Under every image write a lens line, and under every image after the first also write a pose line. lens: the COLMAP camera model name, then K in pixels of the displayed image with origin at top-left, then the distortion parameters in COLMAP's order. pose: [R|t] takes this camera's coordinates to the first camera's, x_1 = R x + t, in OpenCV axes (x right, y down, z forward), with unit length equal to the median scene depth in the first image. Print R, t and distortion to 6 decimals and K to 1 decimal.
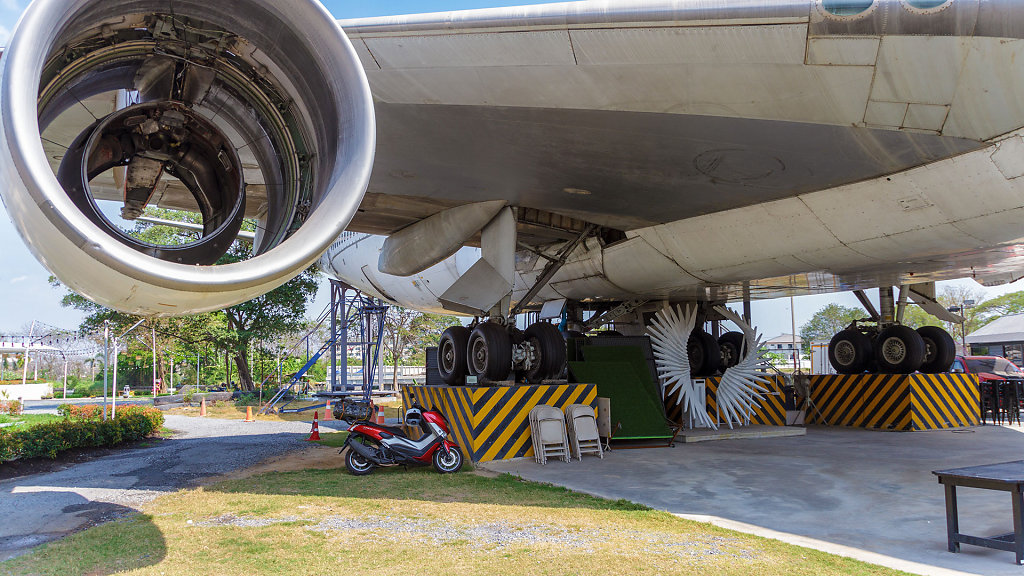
lens RADIAL K [[854.4, 0, 512.0], [0, 854.4, 288.0], [0, 0, 1]] dist [0.010300, 0.001685]
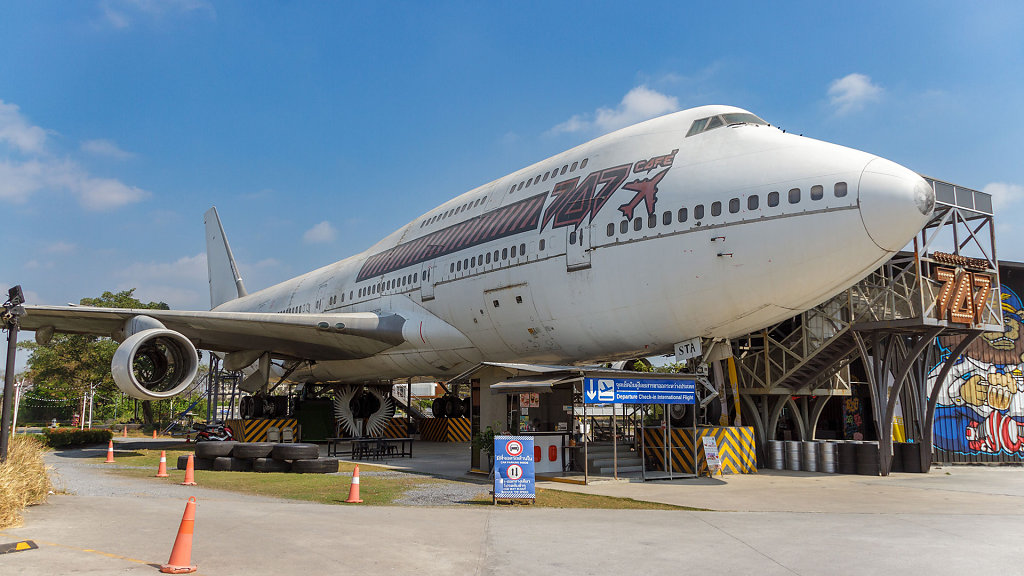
lens RADIAL K [[854.4, 0, 512.0], [0, 854.4, 288.0], [0, 0, 1]] dist [0.010300, 0.001685]
pose [[0.993585, 0.033274, 0.108083, 0.400306], [-0.028023, 0.998369, -0.049744, -0.158583], [-0.109562, 0.046396, 0.992897, -1.506522]]
